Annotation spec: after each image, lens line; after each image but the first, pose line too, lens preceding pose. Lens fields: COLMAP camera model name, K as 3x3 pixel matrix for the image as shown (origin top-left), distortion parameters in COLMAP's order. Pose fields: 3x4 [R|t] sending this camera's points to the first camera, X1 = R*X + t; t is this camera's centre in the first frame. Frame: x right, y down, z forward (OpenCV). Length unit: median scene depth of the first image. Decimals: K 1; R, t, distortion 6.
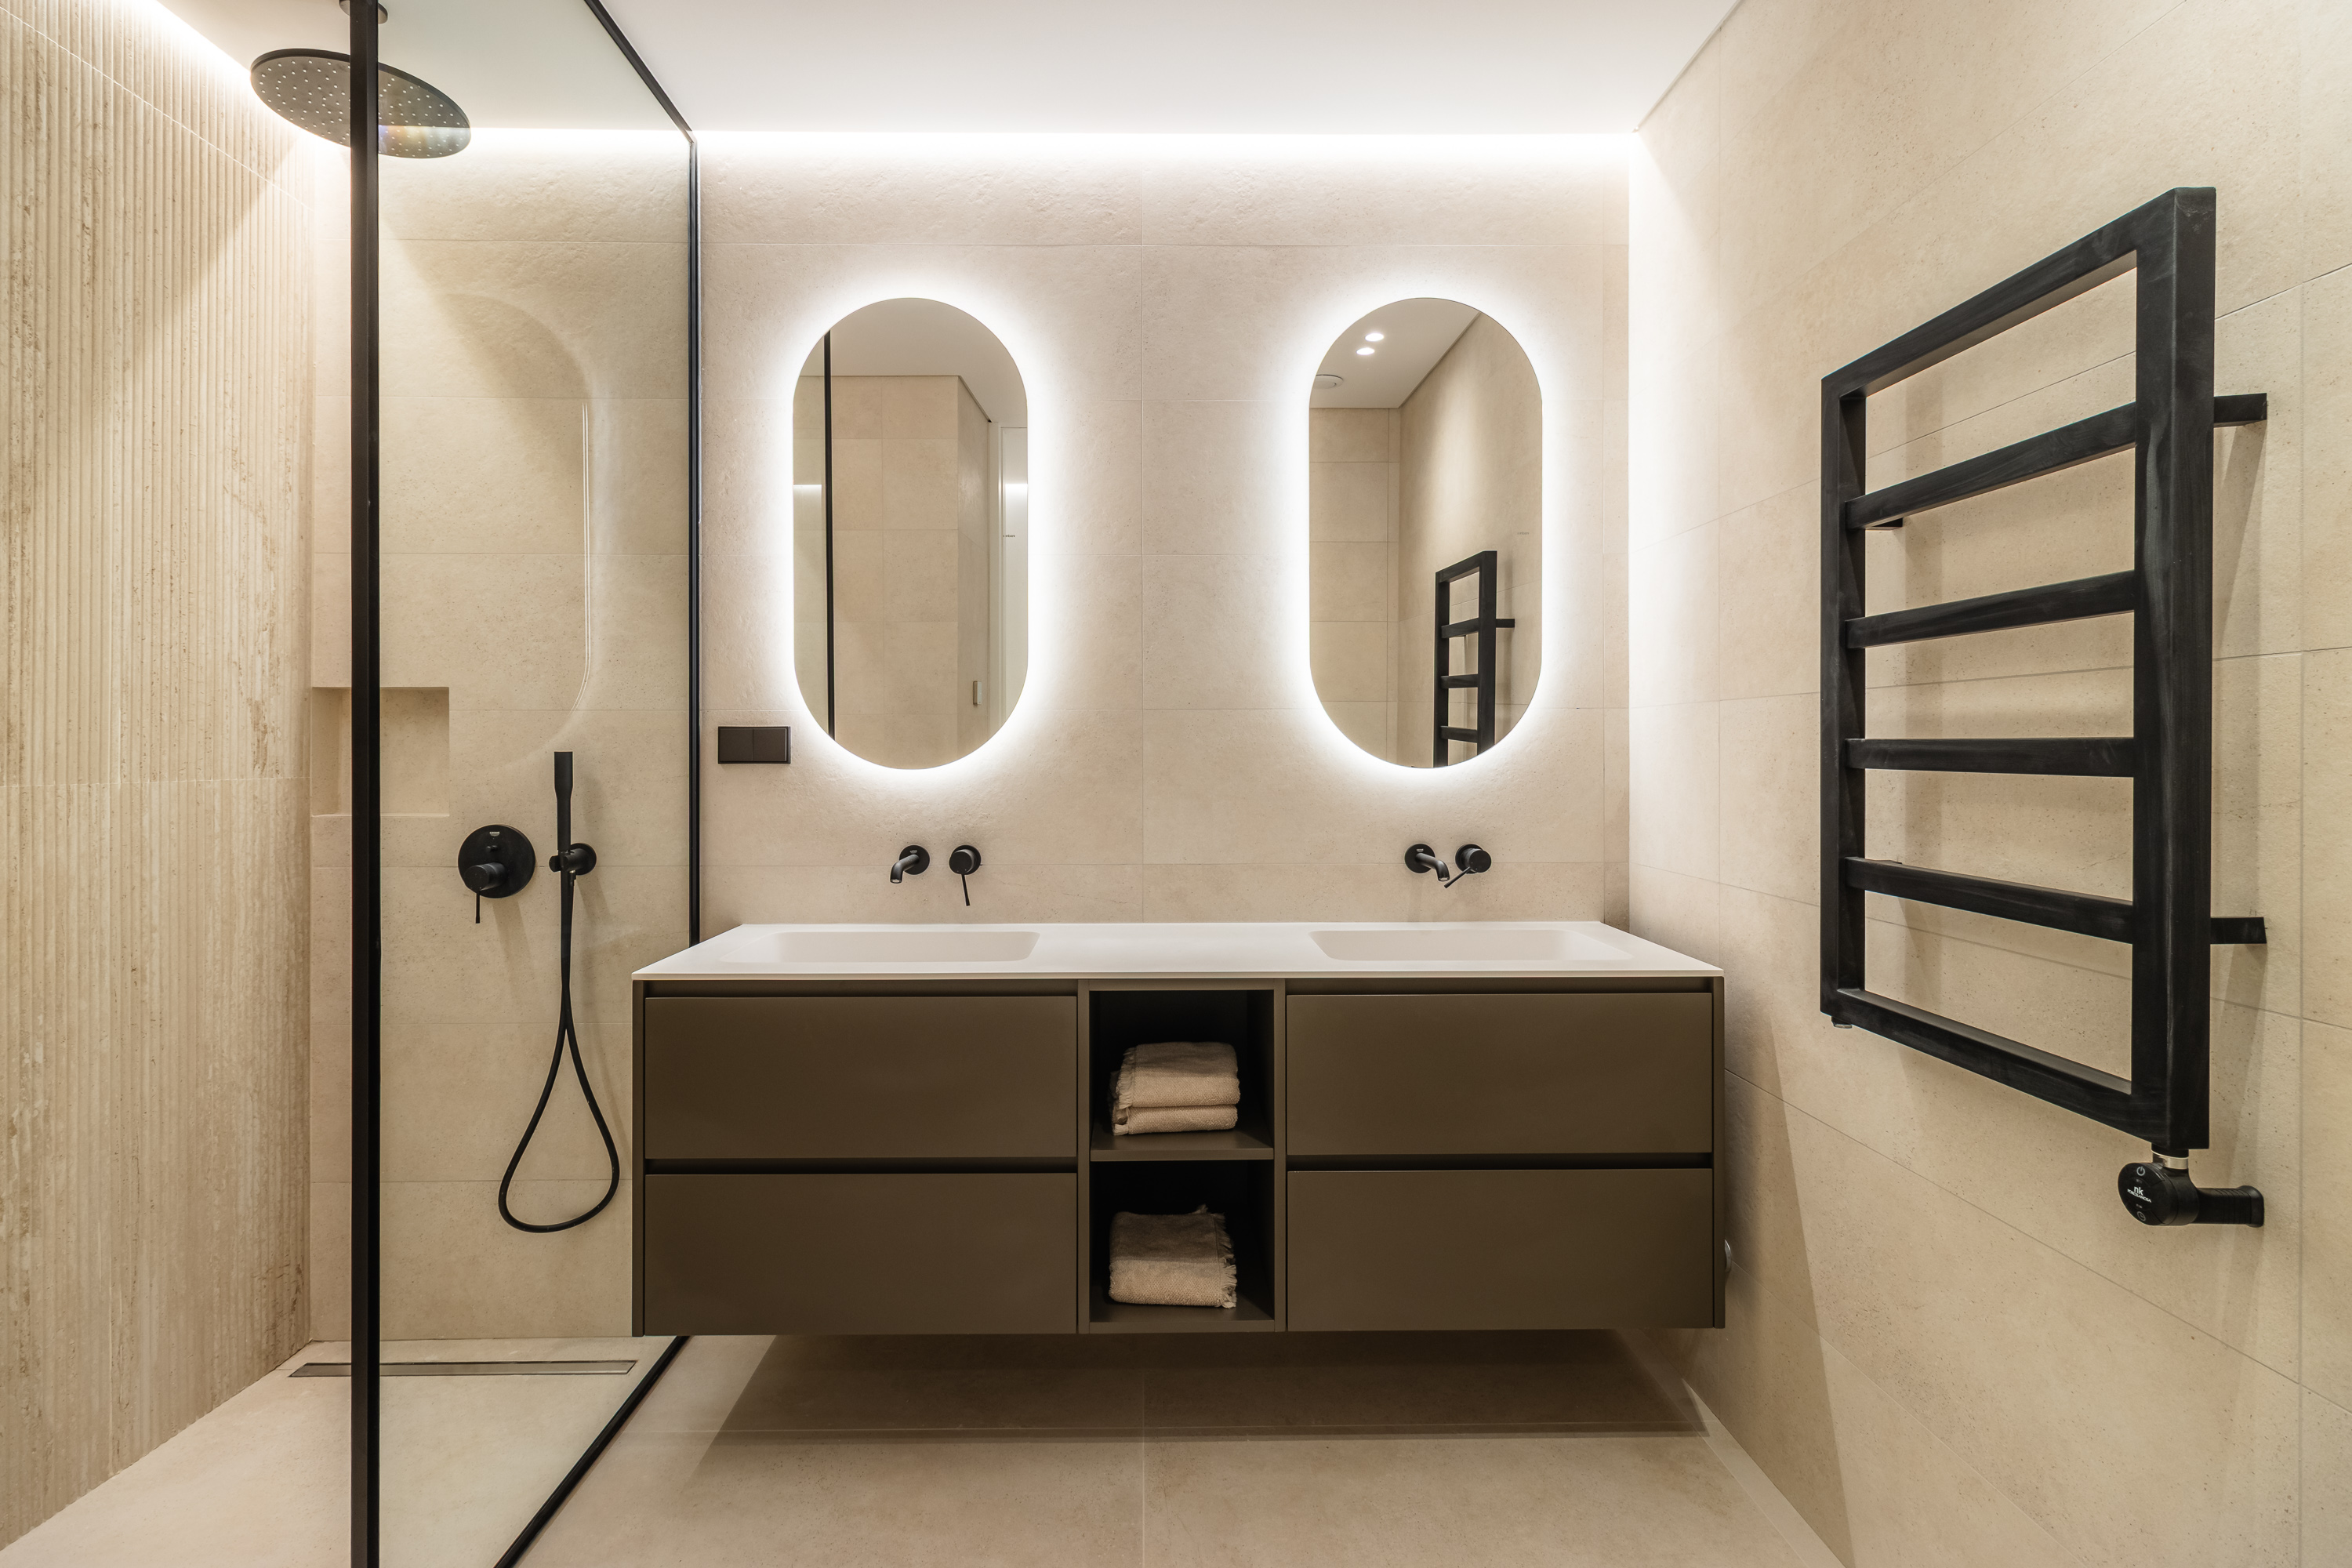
lens RADIAL K [[1091.0, 0, 1142.9], [0, 1091.0, 753.1], [0, 0, 1]] dist [0.002517, 0.000565]
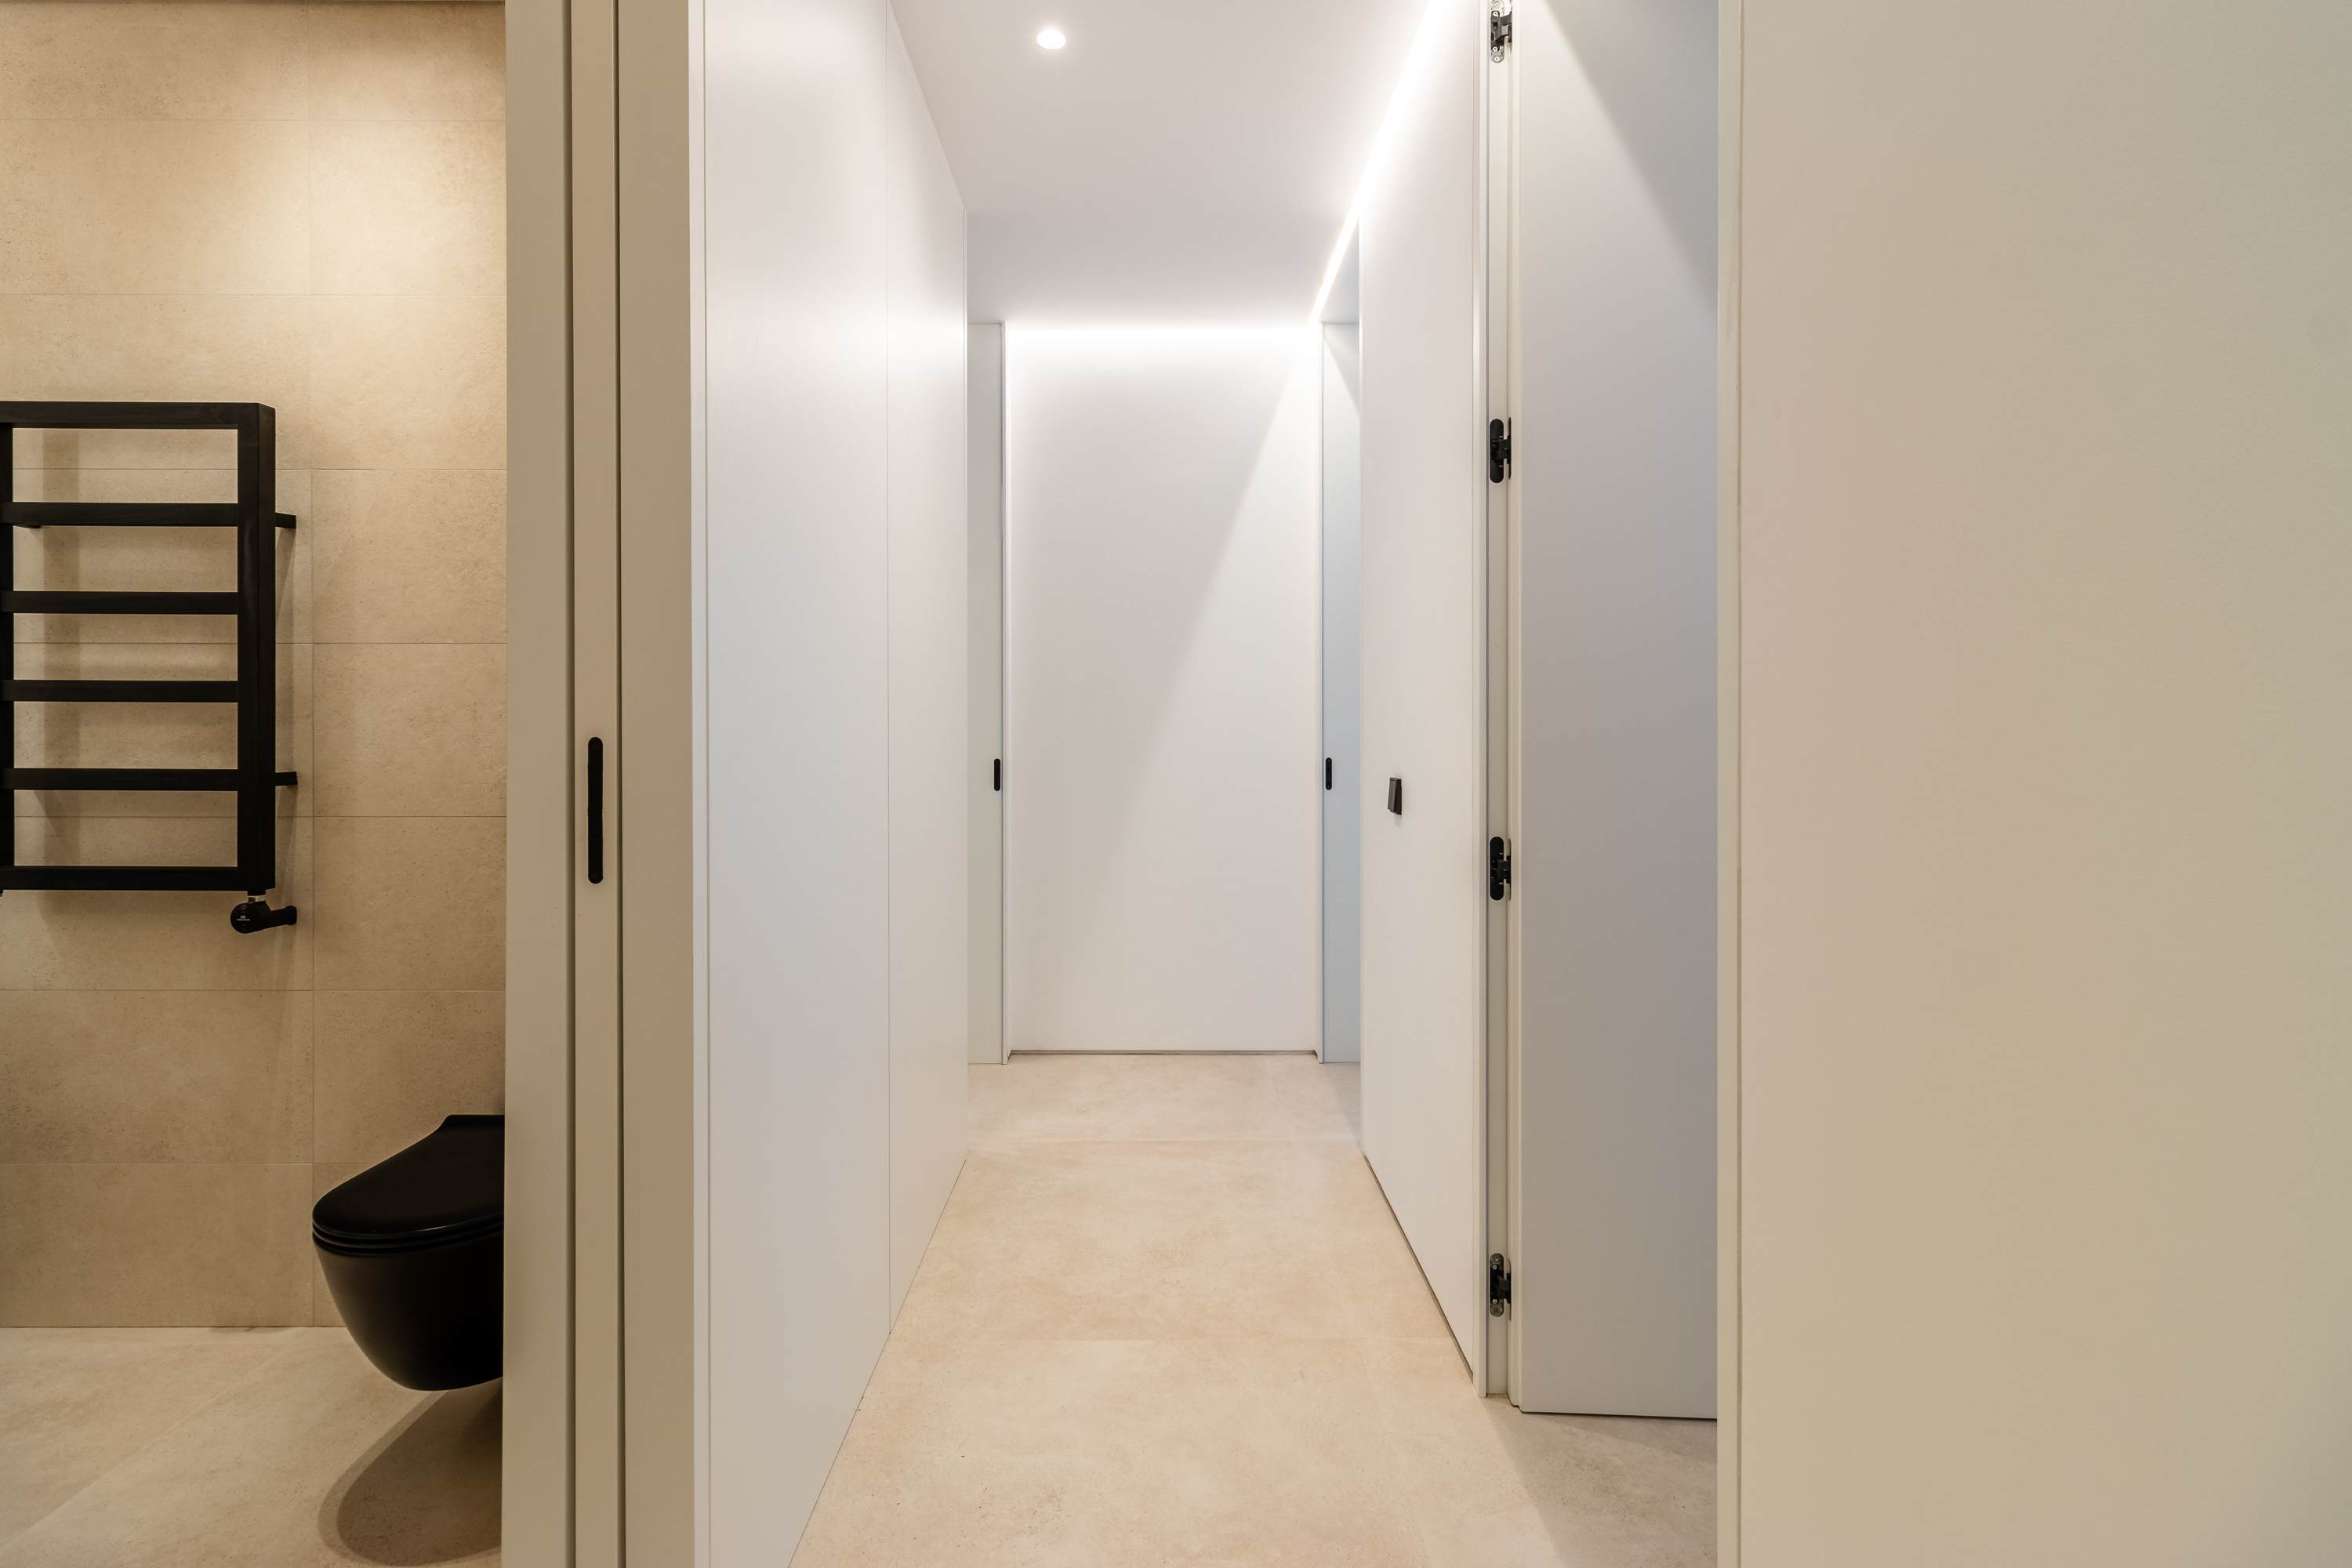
lens RADIAL K [[1091.0, 0, 1171.5], [0, 1091.0, 740.7], [0, 0, 1]] dist [0.002517, 0.000565]
pose [[0.000148, -0.005223, 0.999986, -0.992281], [0.002102, 0.999984, 0.005223, 0.082890], [-0.999998, 0.002101, 0.000159, -0.619991]]
